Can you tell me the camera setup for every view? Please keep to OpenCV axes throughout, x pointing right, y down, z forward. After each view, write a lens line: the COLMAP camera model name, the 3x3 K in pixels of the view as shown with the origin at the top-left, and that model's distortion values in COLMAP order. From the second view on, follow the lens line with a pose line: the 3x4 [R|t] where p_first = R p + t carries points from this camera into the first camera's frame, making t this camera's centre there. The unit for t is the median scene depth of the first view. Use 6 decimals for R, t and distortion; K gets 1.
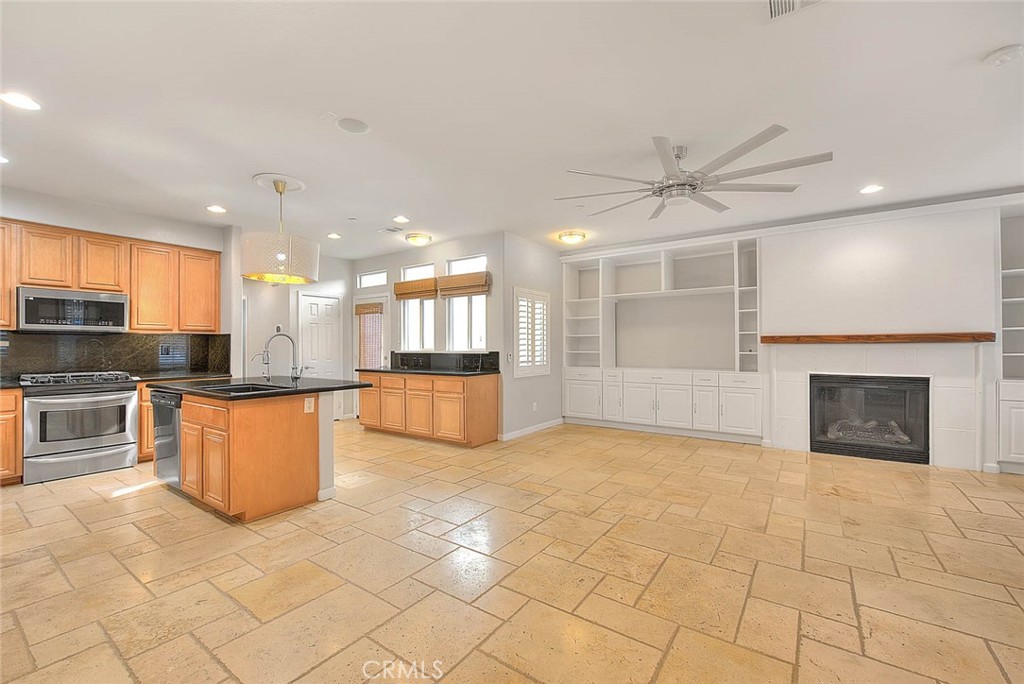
lens RADIAL K [[430.7, 0, 512.0], [0, 430.7, 342.0], [0, 0, 1]] dist [0.002528, 0.000064]
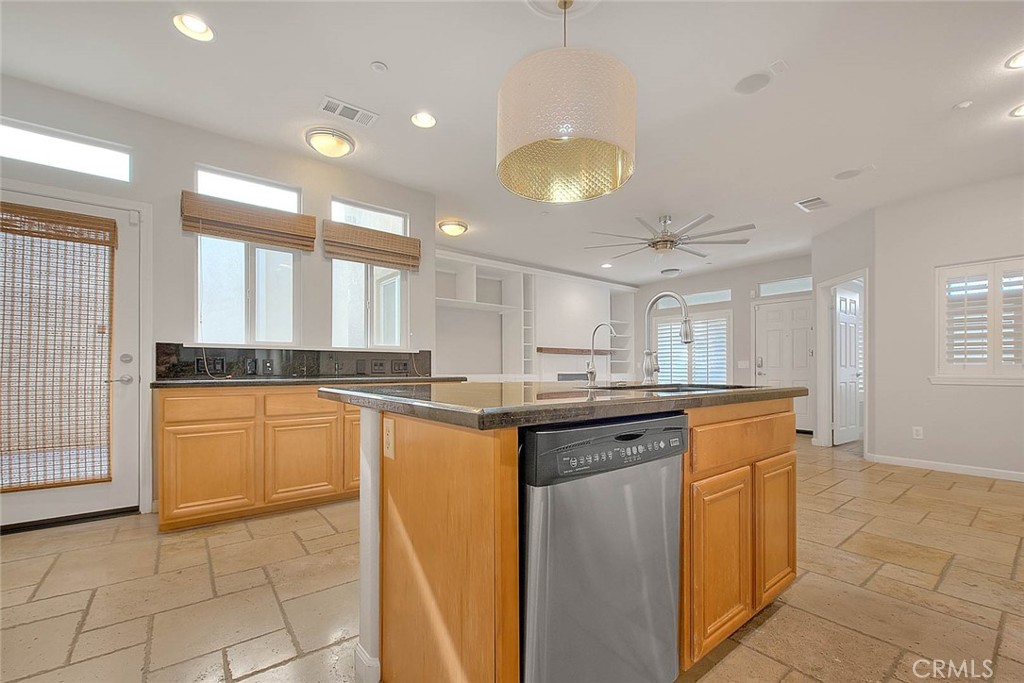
lens RADIAL K [[421.8, 0, 538.1], [0, 421.8, 366.3], [0, 0, 1]] dist [-0.014283, -0.000077]
pose [[0.279285, 0.007999, 0.960175, -0.627129], [-0.007584, 0.999952, -0.006124, 0.049175], [-0.960178, -0.005572, 0.279332, 0.561993]]
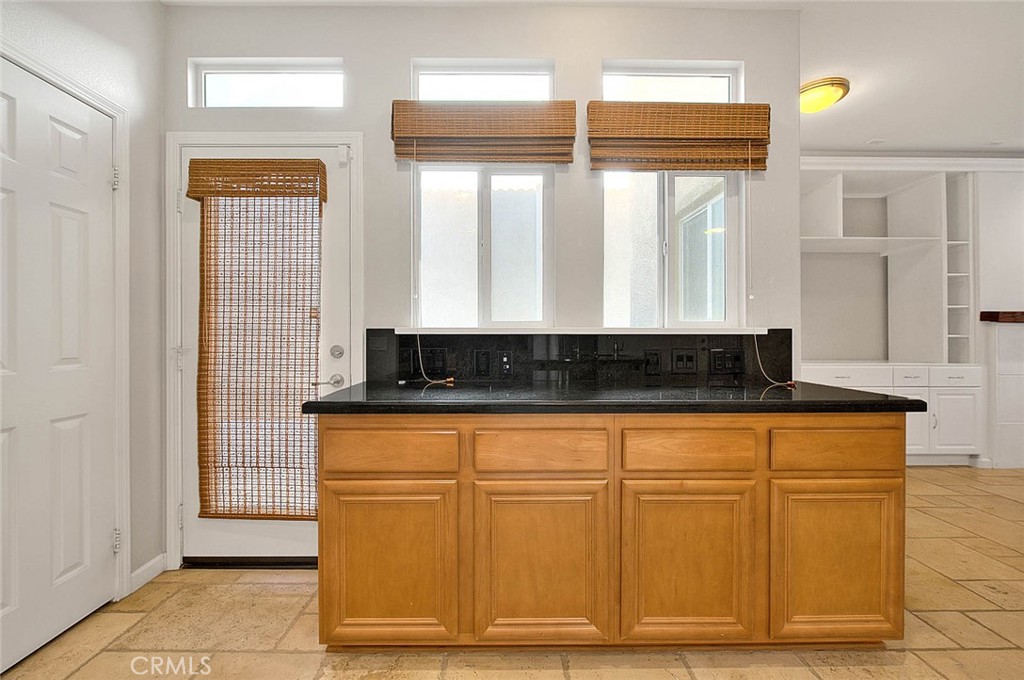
lens RADIAL K [[430.7, 0, 512.0], [0, 430.7, 340.0], [0, 0, 1]] dist [0.002528, 0.000064]
pose [[0.831220, 0.001260, 0.555942, -0.397305], [-0.006774, 0.999946, 0.007861, 0.028927], [-0.555903, -0.010300, 0.831184, 0.756149]]
